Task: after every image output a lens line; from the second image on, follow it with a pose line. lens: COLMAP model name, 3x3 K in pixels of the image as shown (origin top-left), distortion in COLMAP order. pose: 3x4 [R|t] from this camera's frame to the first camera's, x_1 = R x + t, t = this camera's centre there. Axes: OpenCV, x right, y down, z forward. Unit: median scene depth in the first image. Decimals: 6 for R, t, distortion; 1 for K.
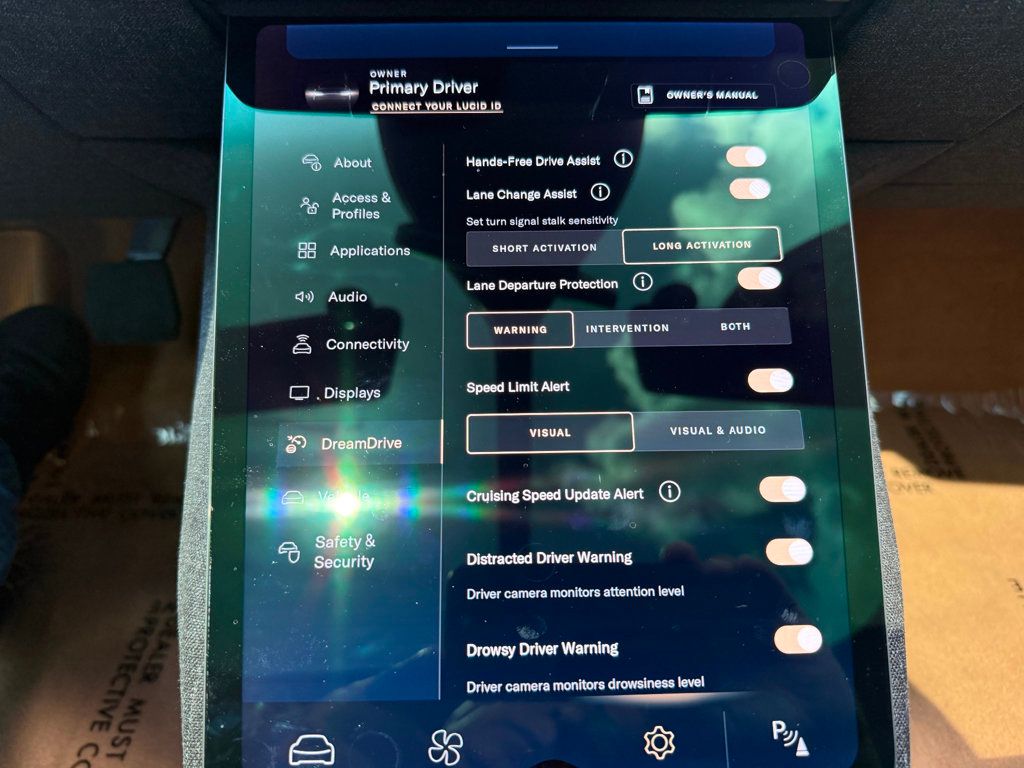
lens RADIAL K [[733.1, 0, 526.1], [0, 733.1, 387.9], [0, 0, 1]] dist [0.007130, -0.020897]
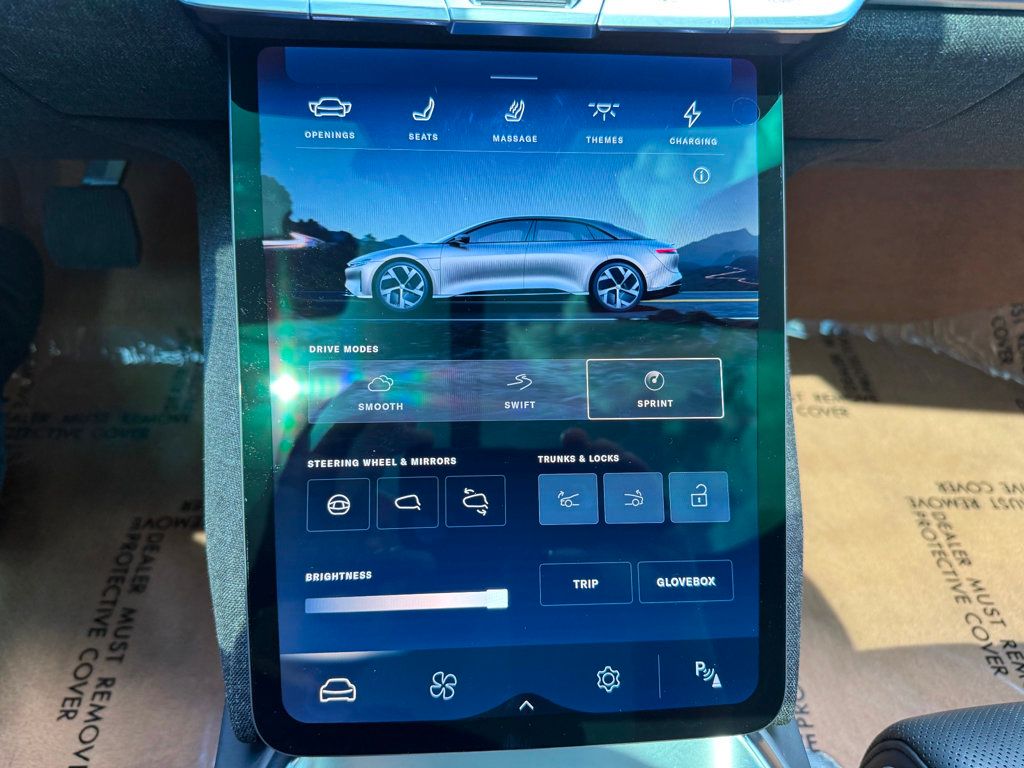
lens RADIAL K [[733.1, 0, 514.0], [0, 733.1, 383.1], [0, 0, 1]] dist [0.007130, -0.020897]
pose [[0.997885, 0.009472, 0.064316, -0.028878], [-0.018997, 0.988631, 0.149154, -0.087967], [-0.062172, -0.150060, 0.986720, -0.074652]]
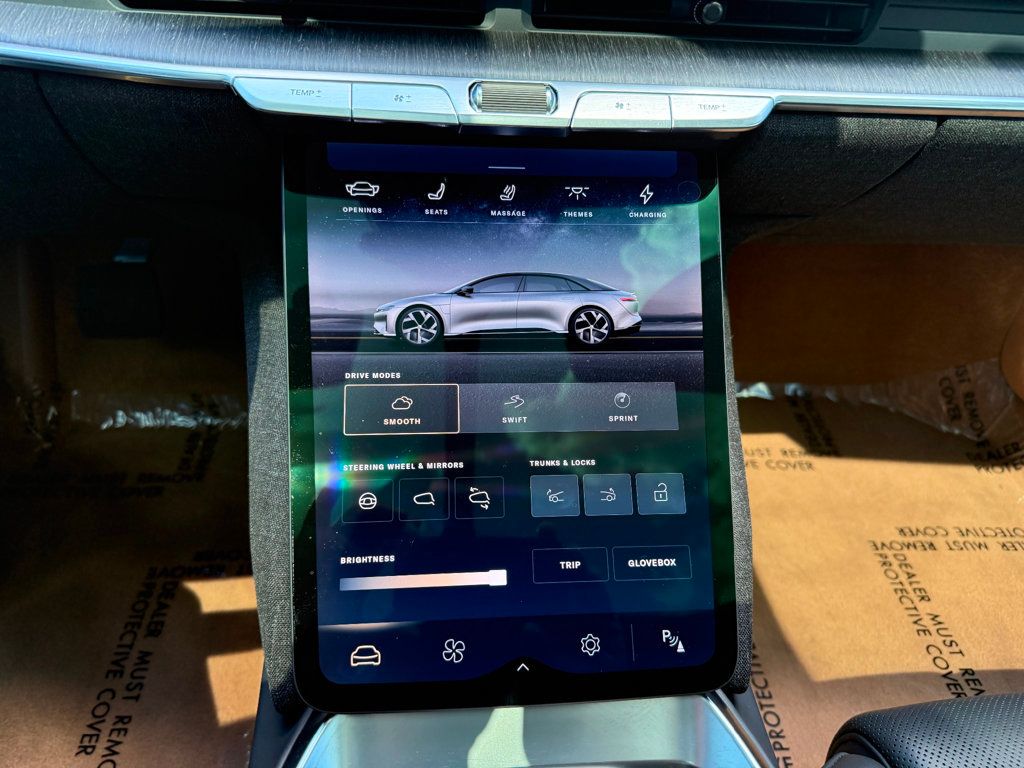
lens RADIAL K [[733.1, 0, 520.8], [0, 733.1, 385.7], [0, 0, 1]] dist [0.007130, -0.020897]
pose [[0.996043, 0.006802, 0.088612, -0.042800], [-0.010217, 0.999220, 0.038138, -0.049894], [-0.088284, -0.038892, 0.995336, -0.204933]]
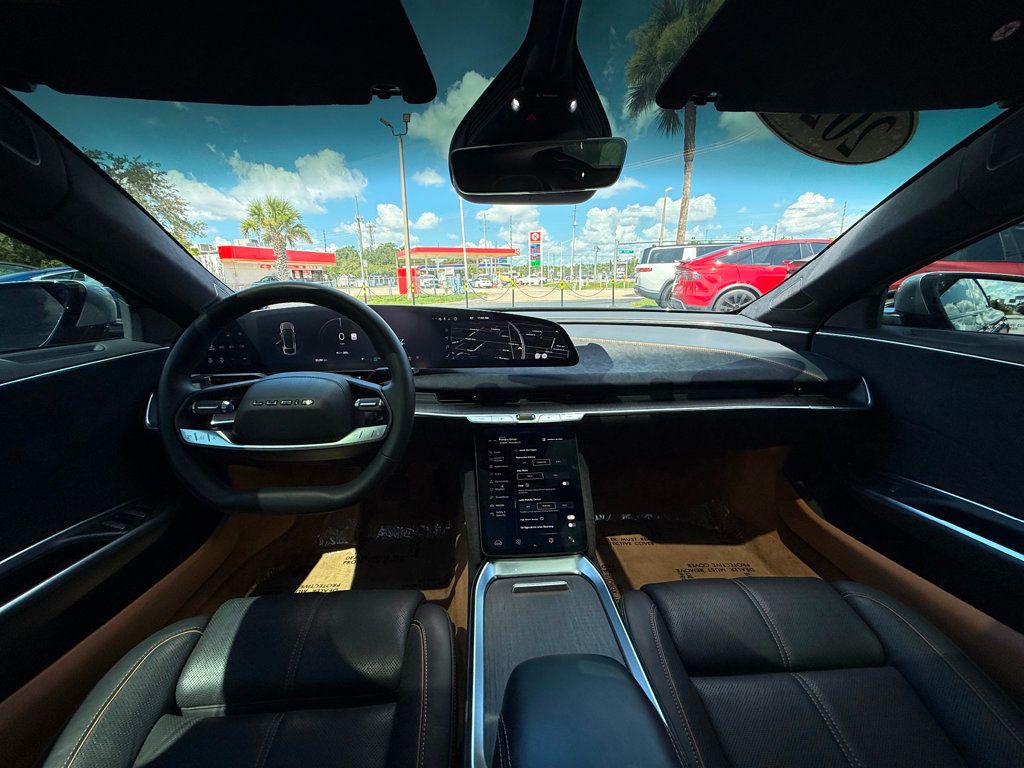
lens RADIAL K [[407.7, 0, 512.3], [0, 407.7, 390.5], [0, 0, 1]] dist [-0.005554, -0.000501]
pose [[0.999230, -0.021618, 0.032727, -0.098432], [0.032409, 0.925040, -0.378485, 0.237292], [-0.022092, 0.379255, 0.925029, -1.095982]]
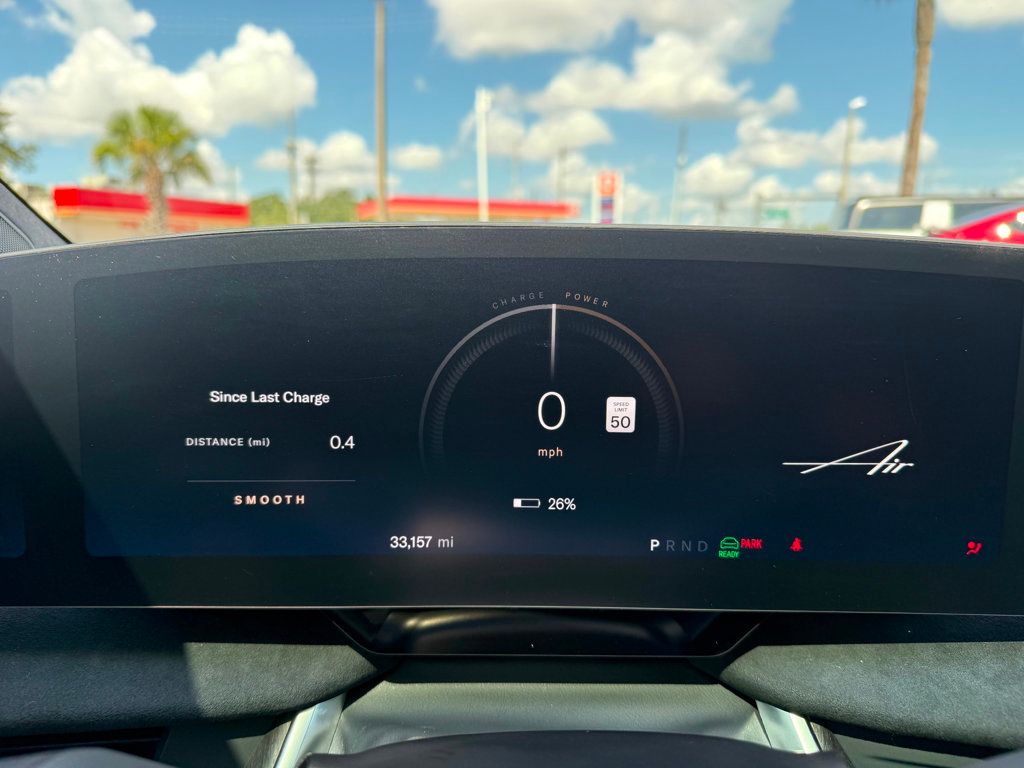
lens RADIAL K [[733.1, 0, 508.1], [0, 733.1, 386.1], [0, 0, 1]] dist [0.007130, -0.020897]
pose [[0.999706, 0.017967, -0.016268, -0.757753], [-0.023474, 0.884858, -0.465270, -0.391969], [0.006035, 0.465515, 0.885019, -0.090997]]
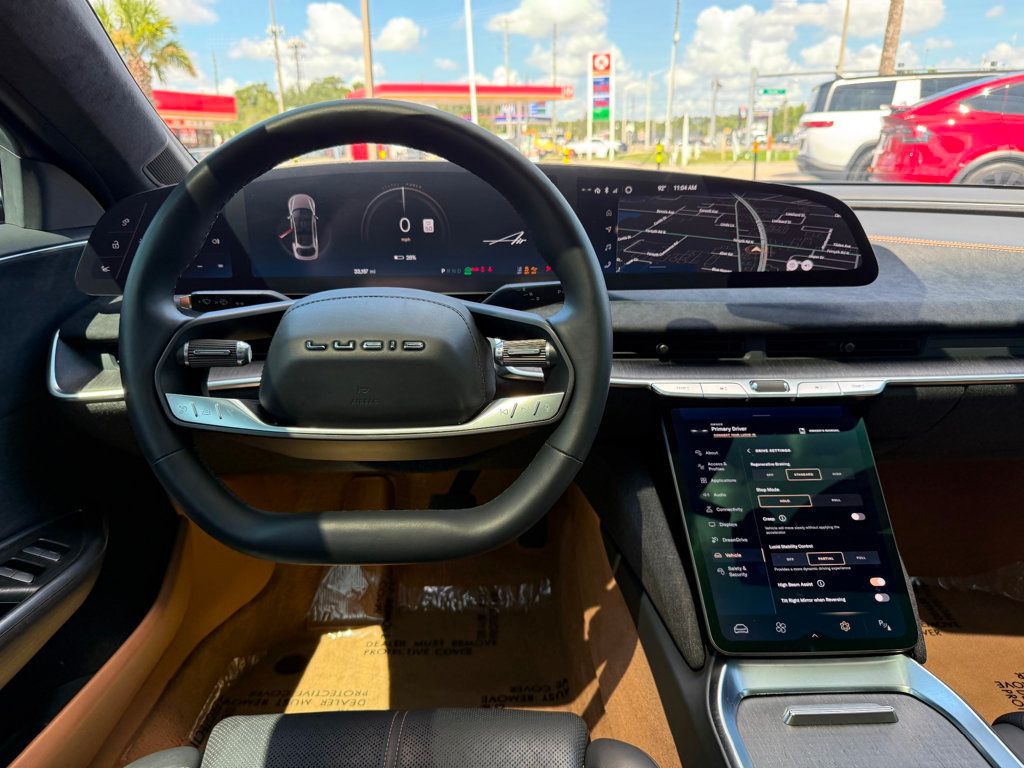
lens RADIAL K [[733.1, 0, 514.5], [0, 733.1, 395.6], [0, 0, 1]] dist [0.007130, -0.020897]
pose [[0.999886, -0.008655, -0.012388, -0.489778], [0.004223, 0.947112, -0.320874, 0.216177], [0.014510, 0.320785, 0.947041, -0.965054]]
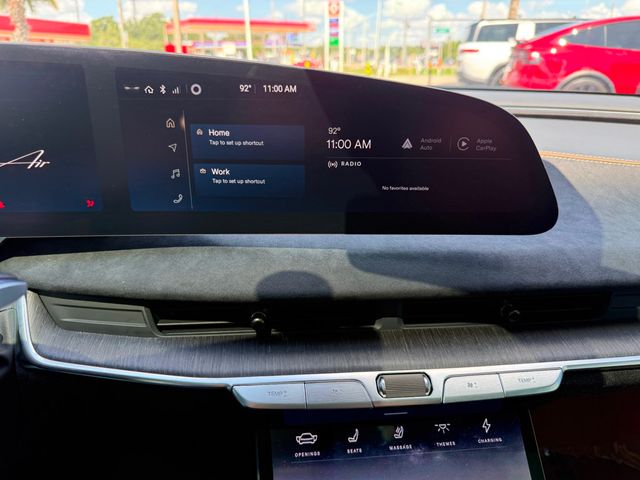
lens RADIAL K [[458.2, 0, 324.3], [0, 458.2, 242.1], [0, 0, 1]] dist [0.007130, -0.020897]
pose [[0.996957, -0.018868, 0.075635, -0.147990], [0.039183, 0.960078, -0.276973, -0.289536], [-0.067390, 0.279094, 0.957896, -0.218779]]
